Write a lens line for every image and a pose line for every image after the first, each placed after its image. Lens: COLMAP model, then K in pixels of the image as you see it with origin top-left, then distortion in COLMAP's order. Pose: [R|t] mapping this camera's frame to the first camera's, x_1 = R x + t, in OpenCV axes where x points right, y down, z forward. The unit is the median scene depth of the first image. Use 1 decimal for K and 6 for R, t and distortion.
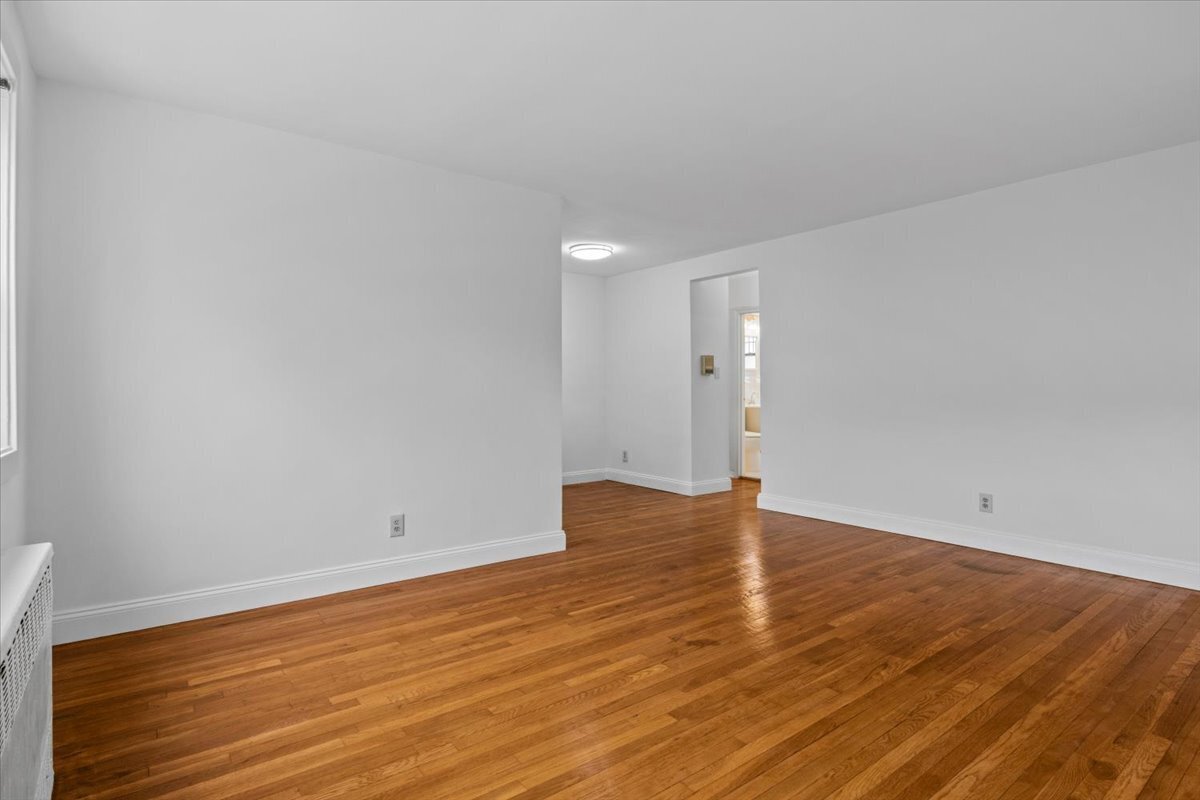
lens RADIAL K [[622.8, 0, 600.0], [0, 622.8, 400.0], [0, 0, 1]] dist [-0.003600, -0.000094]
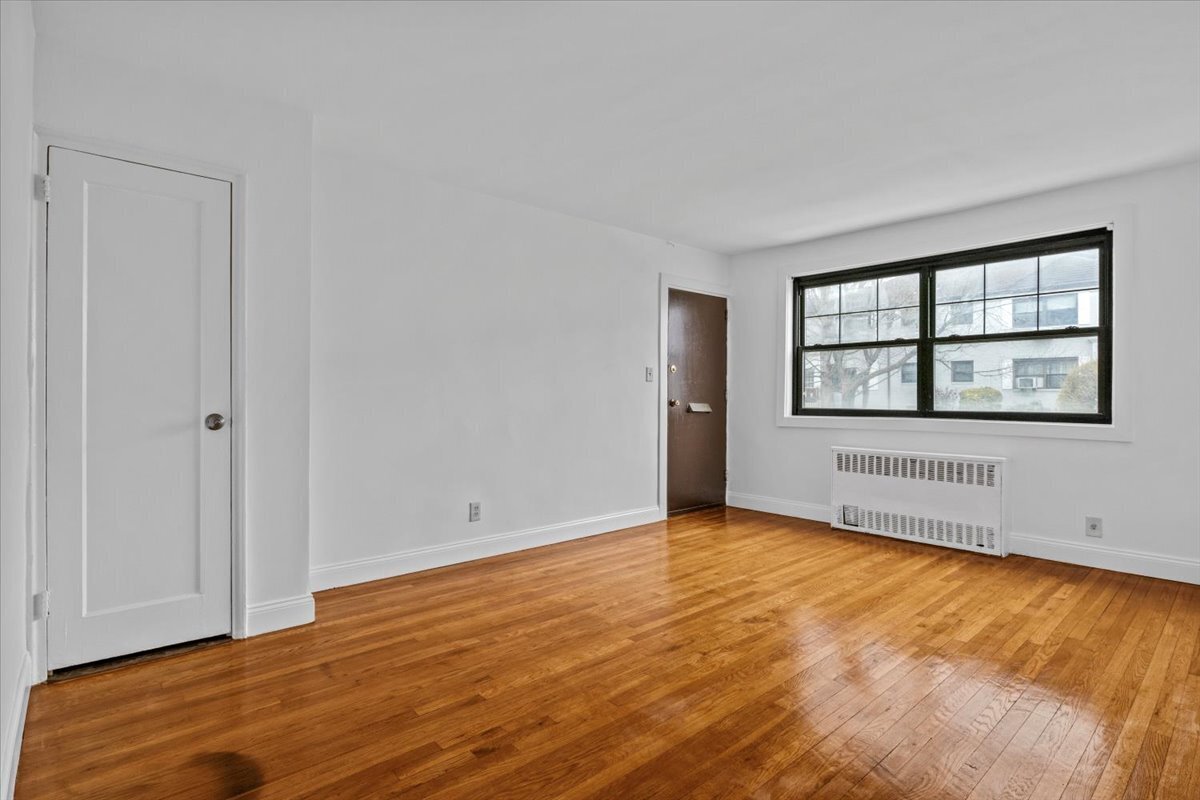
lens RADIAL K [[594.4, 0, 600.0], [0, 594.4, 400.0], [0, 0, 1]] dist [-0.002514, -0.000249]
pose [[-0.997703, 0.000187, -0.067733, 0.562099], [-0.001853, 0.999546, 0.030061, -0.041456], [0.067708, 0.030118, -0.997251, 2.212971]]
